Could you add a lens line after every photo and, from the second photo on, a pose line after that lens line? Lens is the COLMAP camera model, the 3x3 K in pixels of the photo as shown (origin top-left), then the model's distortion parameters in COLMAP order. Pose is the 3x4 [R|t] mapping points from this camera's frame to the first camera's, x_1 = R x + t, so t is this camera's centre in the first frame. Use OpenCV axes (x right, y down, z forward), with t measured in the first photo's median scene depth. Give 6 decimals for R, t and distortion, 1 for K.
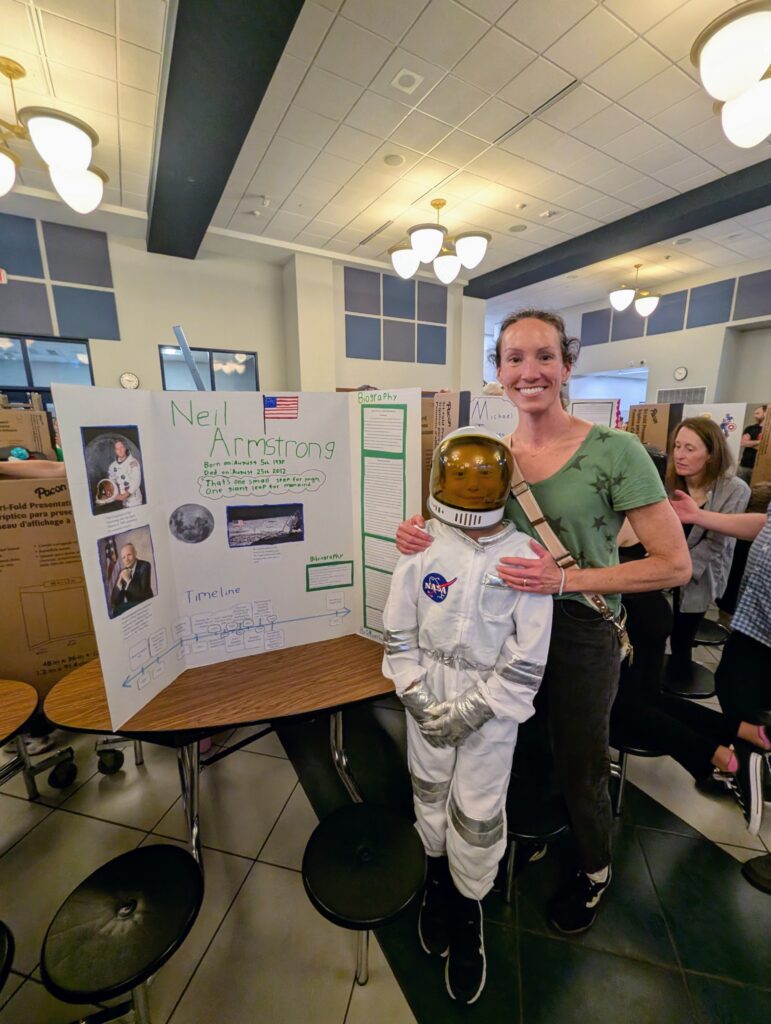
lens RADIAL K [[423.2, 0, 385.5], [0, 423.2, 512.0], [0, 0, 1]] dist [0.006498, 0.000037]
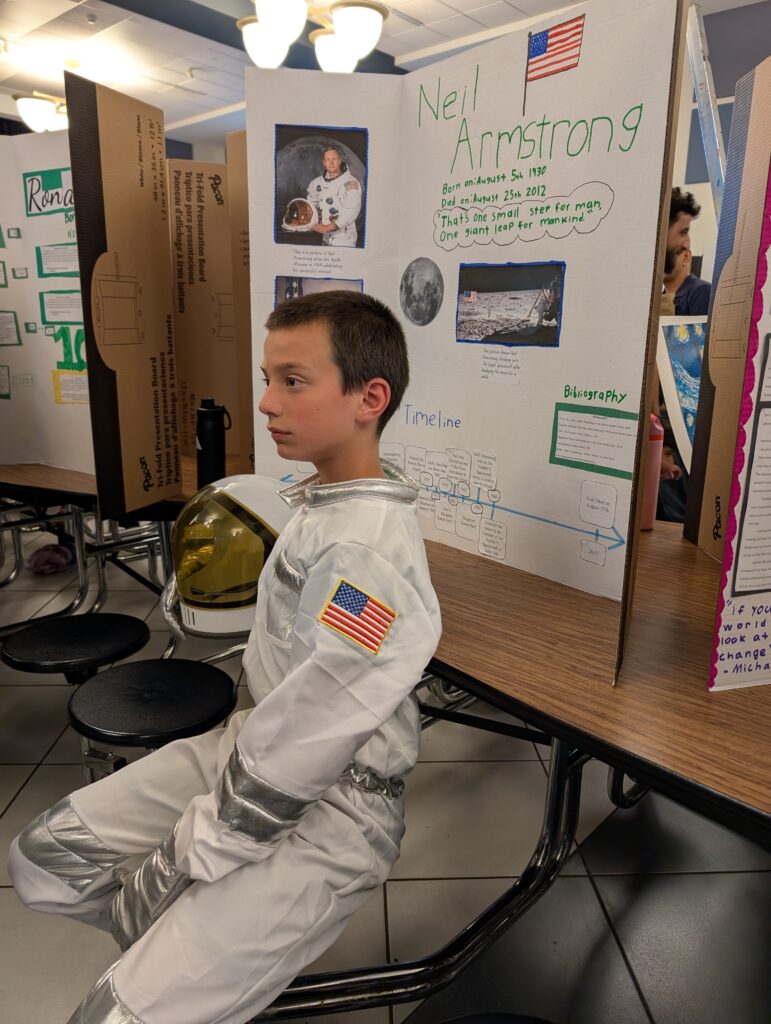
lens RADIAL K [[749.7, 0, 385.5], [0, 749.7, 512.0], [0, 0, 1]] dist [-0.004080, -0.004137]
pose [[0.279571, 0.232492, -0.931551, 0.595580], [-0.233701, 0.957537, 0.168841, 0.153994], [0.931249, 0.170501, 0.322033, 0.611506]]
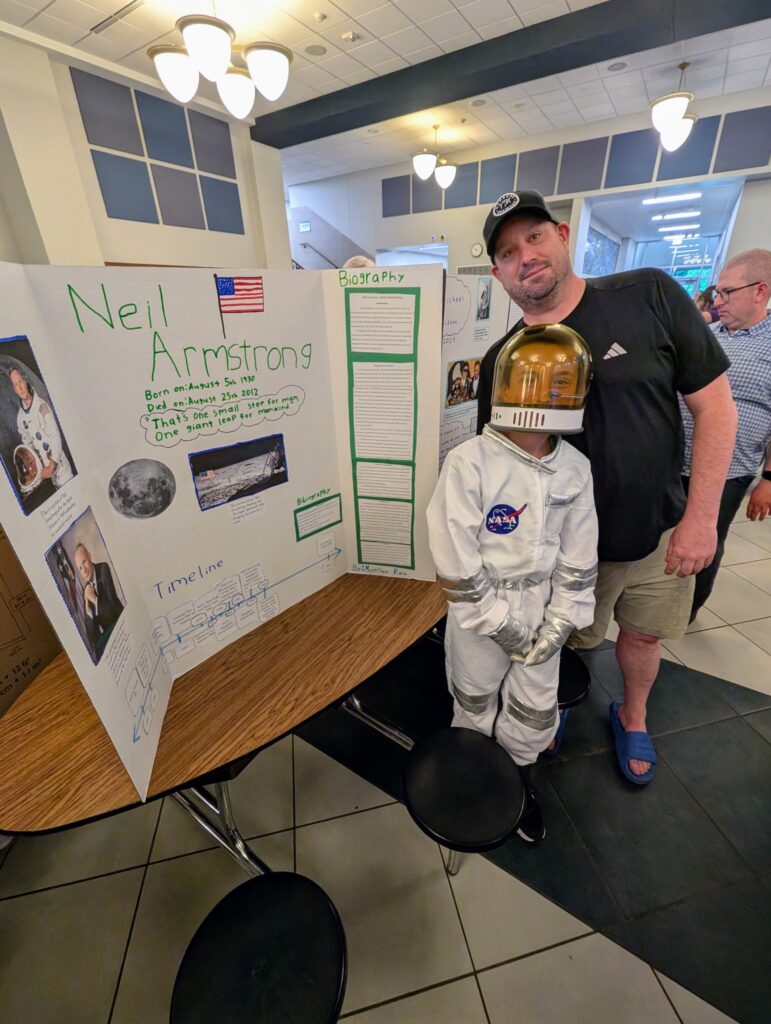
lens RADIAL K [[423.6, 0, 388.6], [0, 423.6, 510.7], [0, 0, 1]] dist [0.002326, -0.000142]
pose [[0.896830, -0.212811, 0.387825, -0.355792], [0.115059, 0.958726, 0.260012, -0.064183], [-0.427151, -0.188564, 0.884300, 0.235685]]
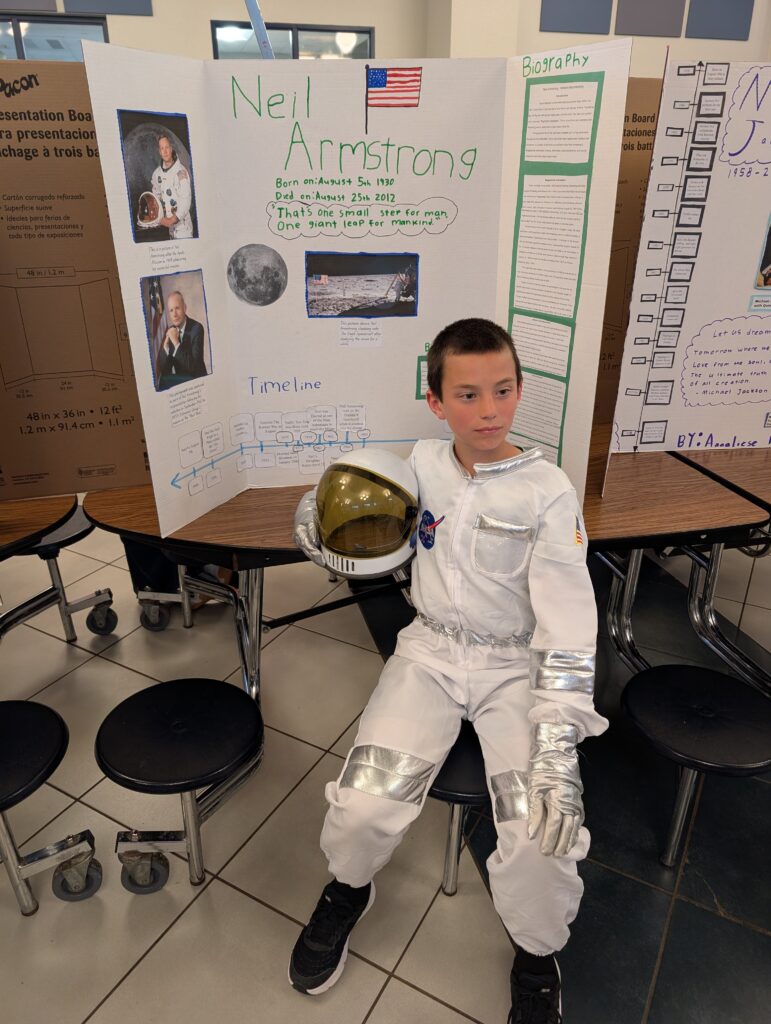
lens RADIAL K [[749.7, 0, 385.5], [0, 749.7, 512.0], [0, 0, 1]] dist [-0.004080, -0.004137]
pose [[0.963750, 0.107583, -0.244154, 0.074395], [-0.053442, 0.974394, 0.218402, 0.116778], [0.261399, -0.197437, 0.944822, -0.155258]]
